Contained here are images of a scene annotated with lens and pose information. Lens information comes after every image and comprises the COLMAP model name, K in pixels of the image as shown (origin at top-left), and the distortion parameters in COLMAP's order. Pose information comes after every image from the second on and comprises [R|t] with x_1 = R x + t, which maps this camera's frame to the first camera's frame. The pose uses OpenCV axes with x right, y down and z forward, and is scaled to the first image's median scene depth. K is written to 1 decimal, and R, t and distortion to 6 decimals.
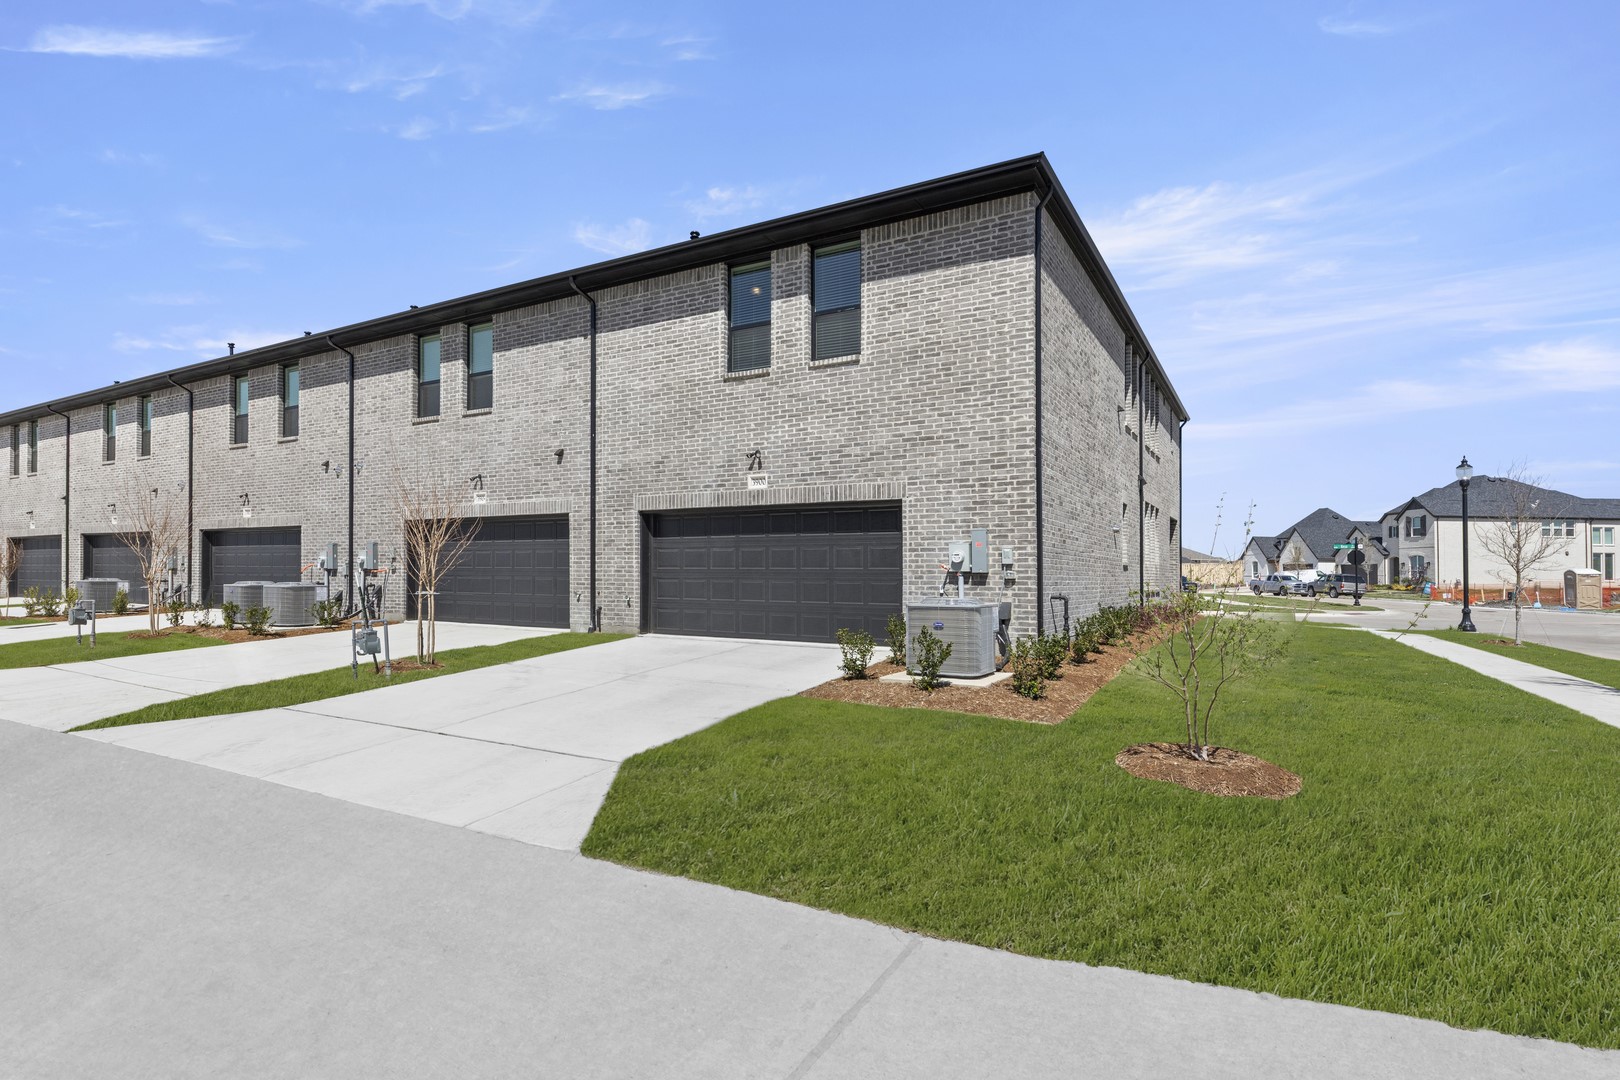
lens RADIAL K [[795.5, 0, 809.8], [0, 795.5, 564.2], [0, 0, 1]] dist [-0.002156, -0.000147]
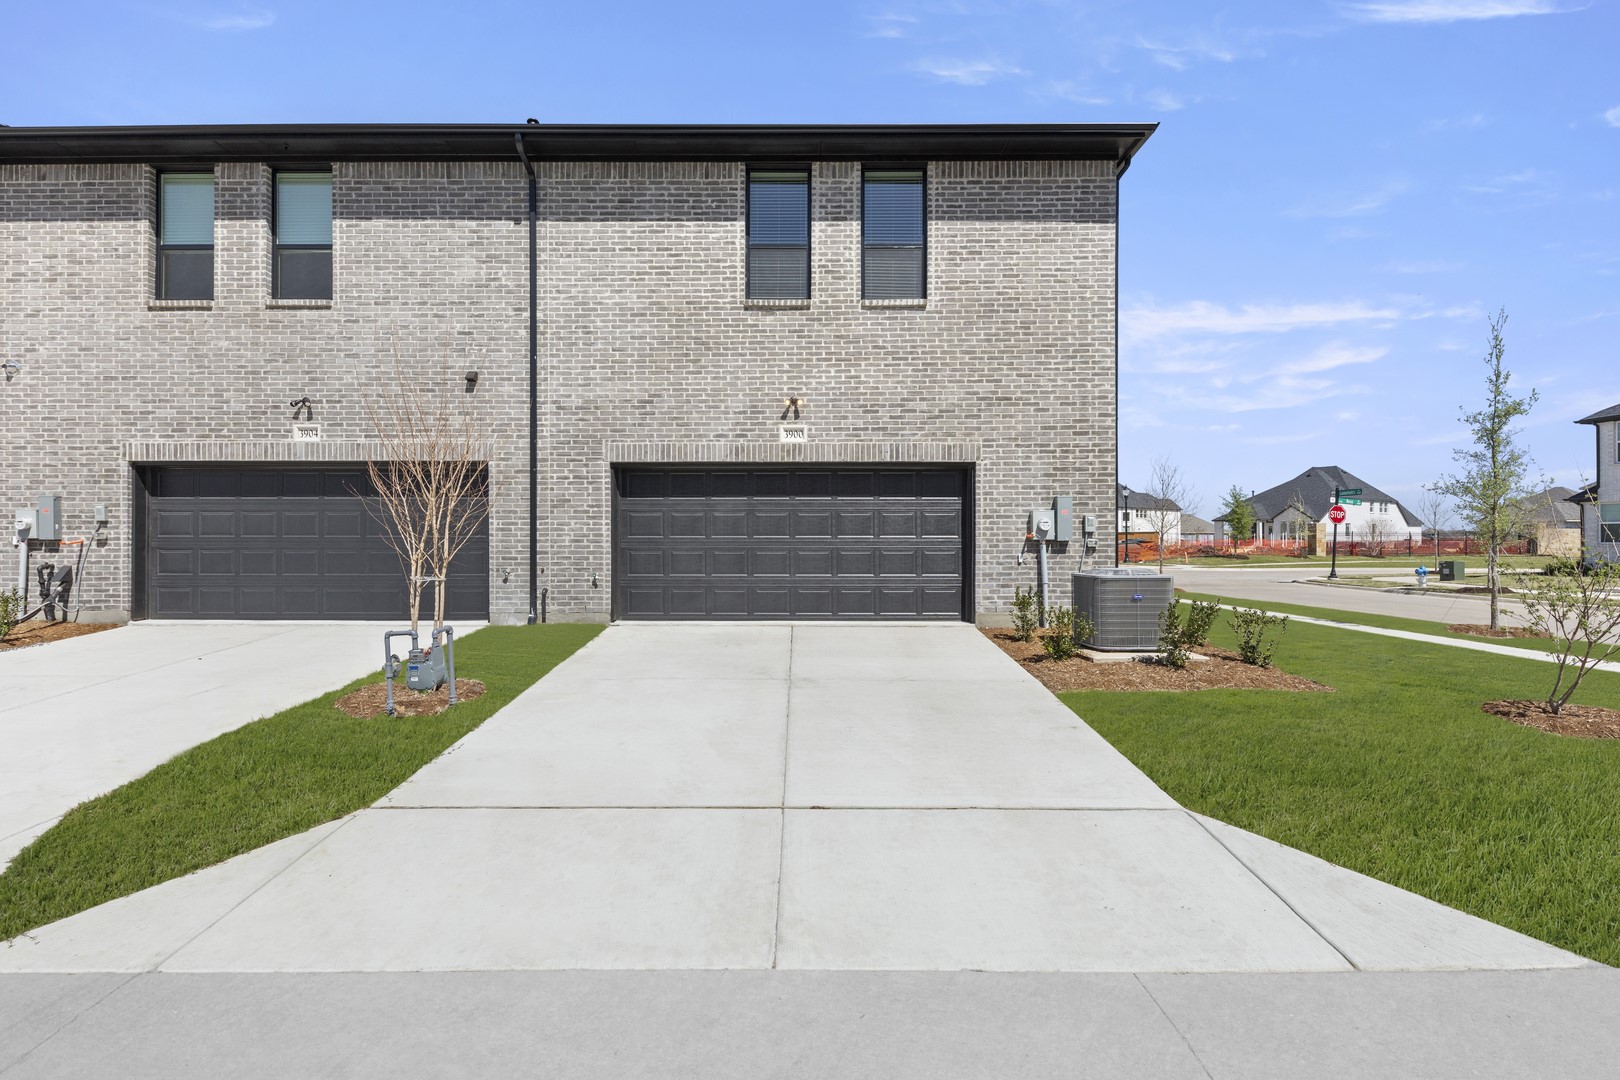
lens RADIAL K [[789.9, 0, 810.0], [0, 789.9, 540.0], [0, 0, 1]] dist [0.003573, -0.000640]
pose [[0.873882, -0.004637, 0.486116, -0.462039], [-0.000578, 0.999944, 0.010577, -0.000272], [-0.486138, -0.009524, 0.873830, 0.262619]]
